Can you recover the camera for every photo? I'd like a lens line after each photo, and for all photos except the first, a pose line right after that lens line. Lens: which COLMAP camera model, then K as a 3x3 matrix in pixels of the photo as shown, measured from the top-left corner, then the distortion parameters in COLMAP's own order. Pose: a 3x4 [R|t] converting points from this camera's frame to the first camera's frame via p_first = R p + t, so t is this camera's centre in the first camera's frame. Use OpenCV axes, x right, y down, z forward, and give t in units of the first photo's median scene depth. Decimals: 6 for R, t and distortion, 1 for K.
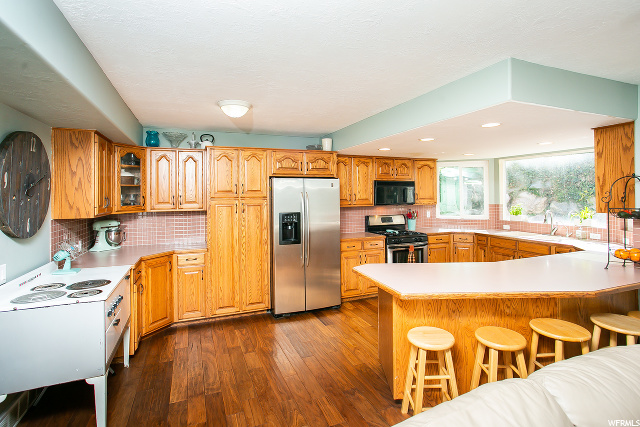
lens RADIAL K [[330.8, 0, 309.8], [0, 330.8, 189.6], [0, 0, 1]] dist [-0.017502, 0.000994]
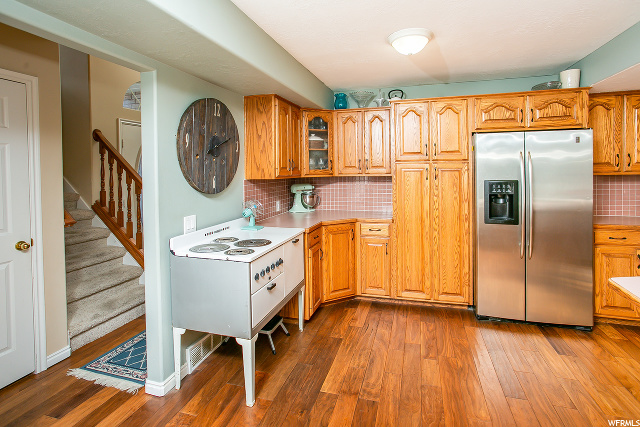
lens RADIAL K [[324.7, 0, 319.4], [0, 324.7, 172.8], [0, 0, 1]] dist [-0.003723, 0.001113]
pose [[0.795210, 0.006669, -0.606298, 0.054671], [0.012070, 0.999567, 0.026826, 0.030154], [0.606215, -0.028650, 0.794785, 0.203725]]
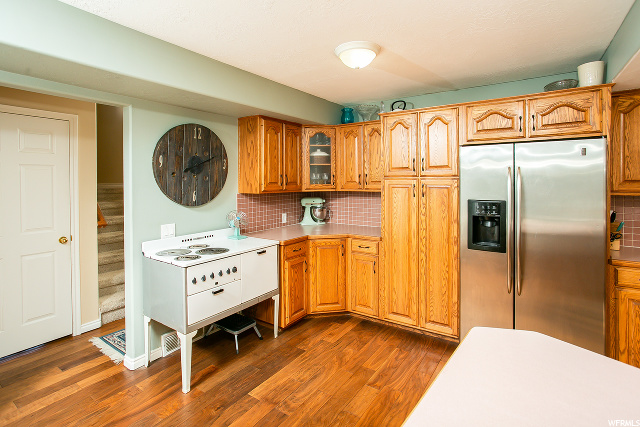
lens RADIAL K [[319.3, 0, 317.8], [0, 319.3, 183.4], [0, 0, 1]] dist [-0.001599, 0.000542]
pose [[0.564445, 0.014270, -0.825347, 0.262842], [0.011306, 0.999623, 0.025015, 0.019660], [0.825393, -0.023451, 0.564071, 0.410117]]
